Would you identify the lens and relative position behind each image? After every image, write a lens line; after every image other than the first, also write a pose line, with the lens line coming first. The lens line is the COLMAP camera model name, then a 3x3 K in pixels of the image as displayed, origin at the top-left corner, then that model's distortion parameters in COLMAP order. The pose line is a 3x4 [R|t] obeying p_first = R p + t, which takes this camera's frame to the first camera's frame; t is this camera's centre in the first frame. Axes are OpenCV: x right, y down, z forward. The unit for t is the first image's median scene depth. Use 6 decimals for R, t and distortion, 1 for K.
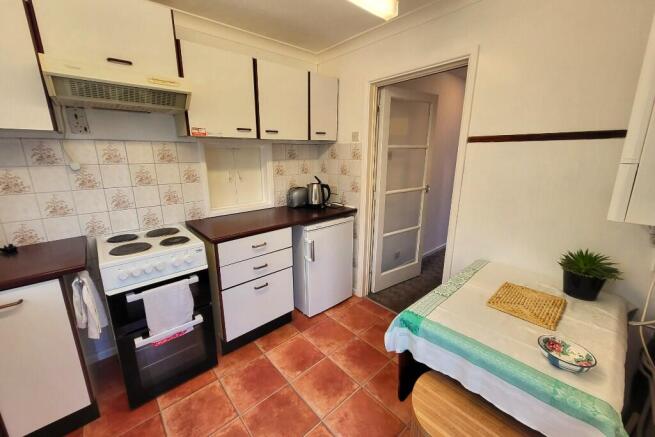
lens RADIAL K [[263.3, 0, 321.8], [0, 263.3, 215.4], [0, 0, 1]] dist [0.000690, -0.000071]
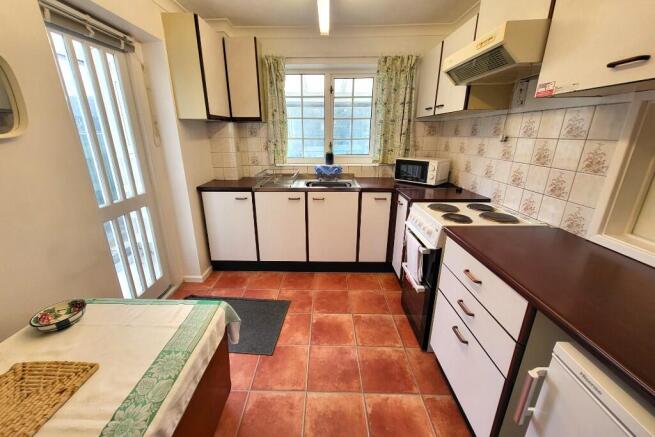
lens RADIAL K [[263.3, 0, 322.5], [0, 263.3, 219.3], [0, 0, 1]] dist [0.000690, -0.000071]
pose [[-0.683563, 0.230573, -0.692515, 0.459035], [-0.166644, 0.874431, 0.455632, -0.259696], [0.710613, 0.426857, -0.559305, 1.190935]]
